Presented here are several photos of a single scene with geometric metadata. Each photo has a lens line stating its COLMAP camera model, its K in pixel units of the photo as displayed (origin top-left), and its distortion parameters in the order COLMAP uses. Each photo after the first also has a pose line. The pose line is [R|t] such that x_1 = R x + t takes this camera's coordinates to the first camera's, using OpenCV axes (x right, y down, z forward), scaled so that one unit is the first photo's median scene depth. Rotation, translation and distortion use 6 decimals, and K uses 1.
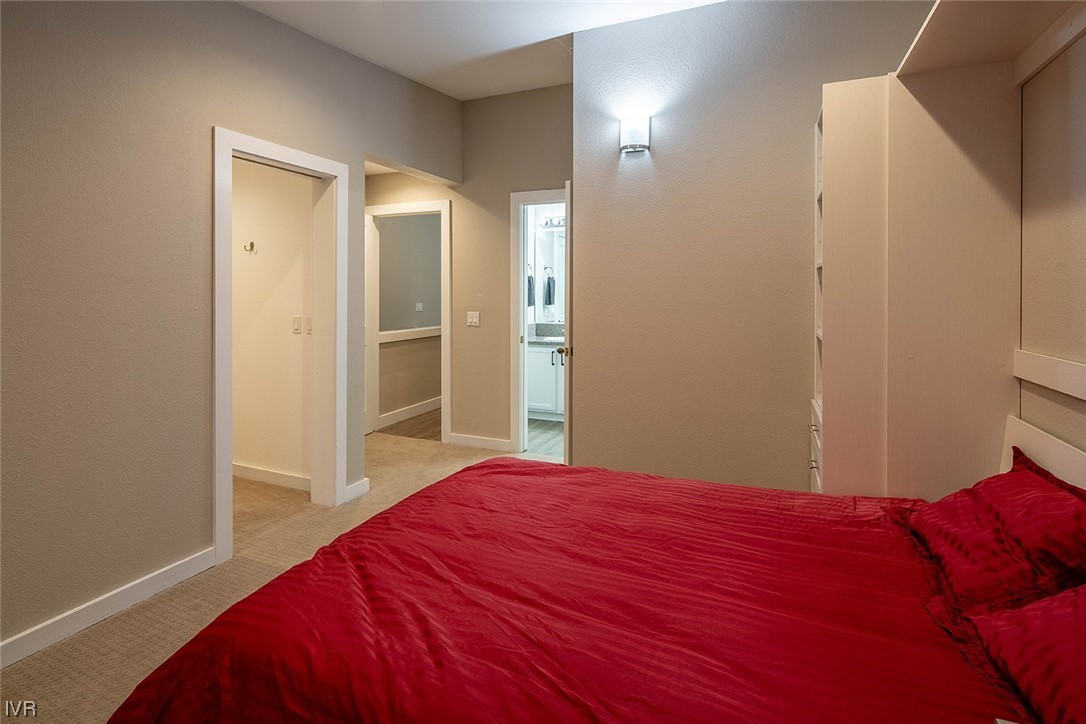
lens RADIAL K [[530.4, 0, 536.7], [0, 530.4, 349.0], [0, 0, 1]] dist [0.000817, -0.002102]
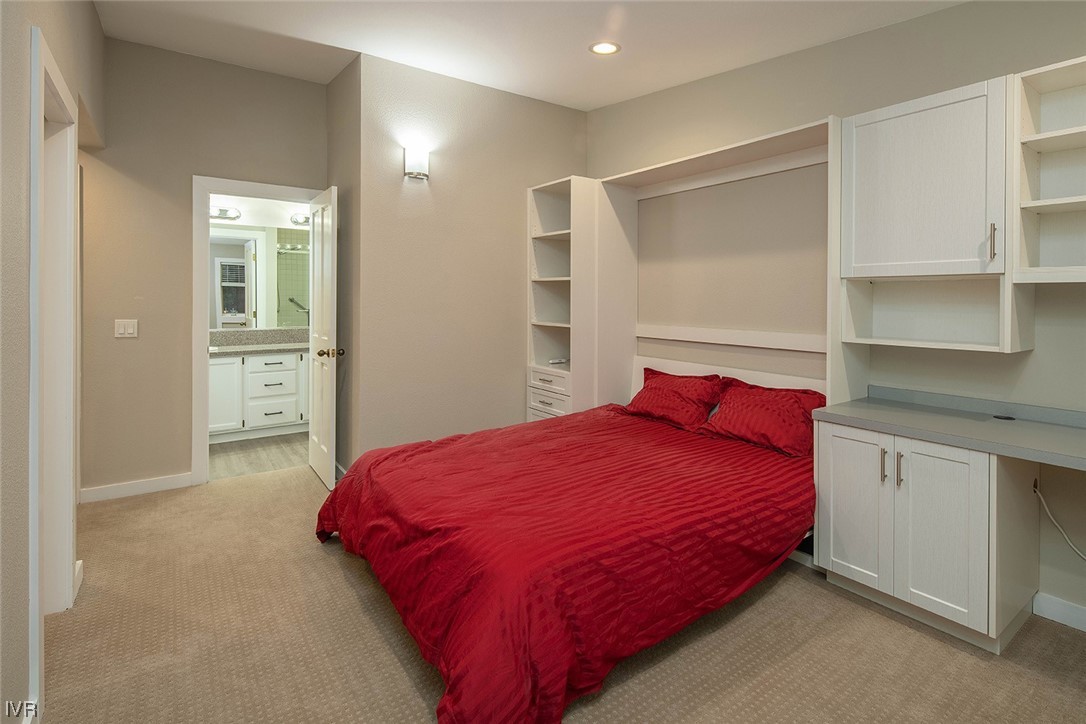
lens RADIAL K [[530.4, 0, 536.7], [0, 530.4, 349.0], [0, 0, 1]] dist [0.000817, -0.002102]
pose [[0.515570, -0.074957, 0.853563, -0.713318], [0.089251, 0.995445, 0.033506, -0.001707], [-0.852187, 0.058907, 0.519912, 0.163512]]
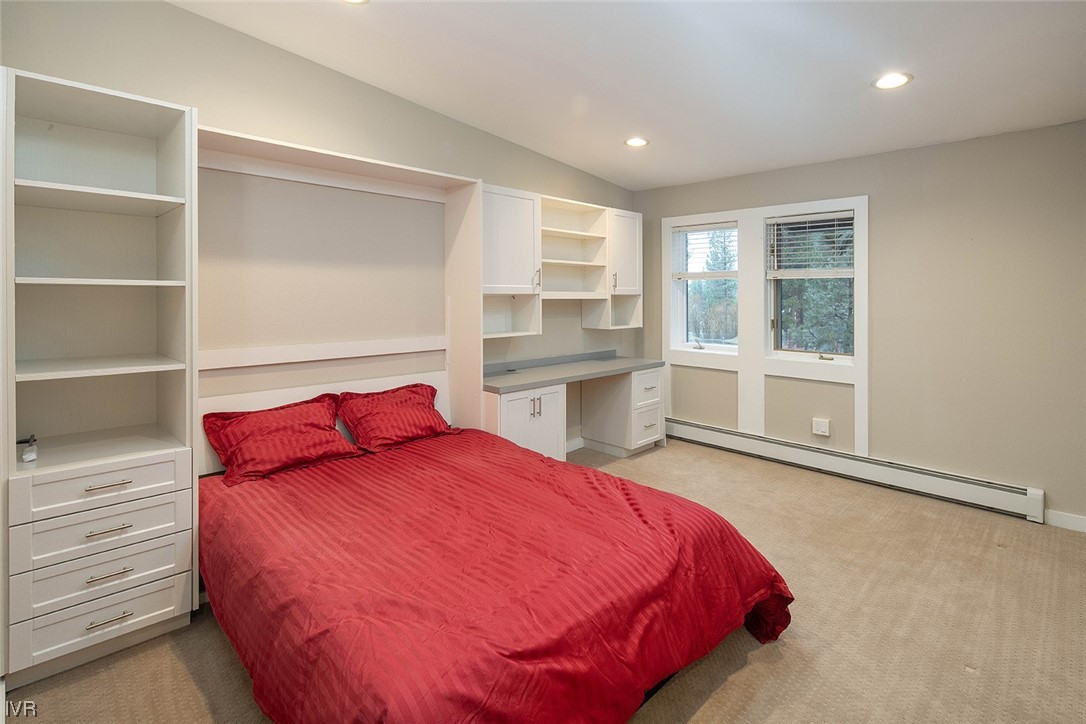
lens RADIAL K [[530.4, 0, 536.7], [0, 530.4, 349.0], [0, 0, 1]] dist [0.000817, -0.002102]
pose [[-0.929891, -0.035612, 0.366106, -0.298464], [0.043876, 0.977458, 0.206523, -0.162860], [-0.365208, 0.208107, -0.907367, 1.241976]]
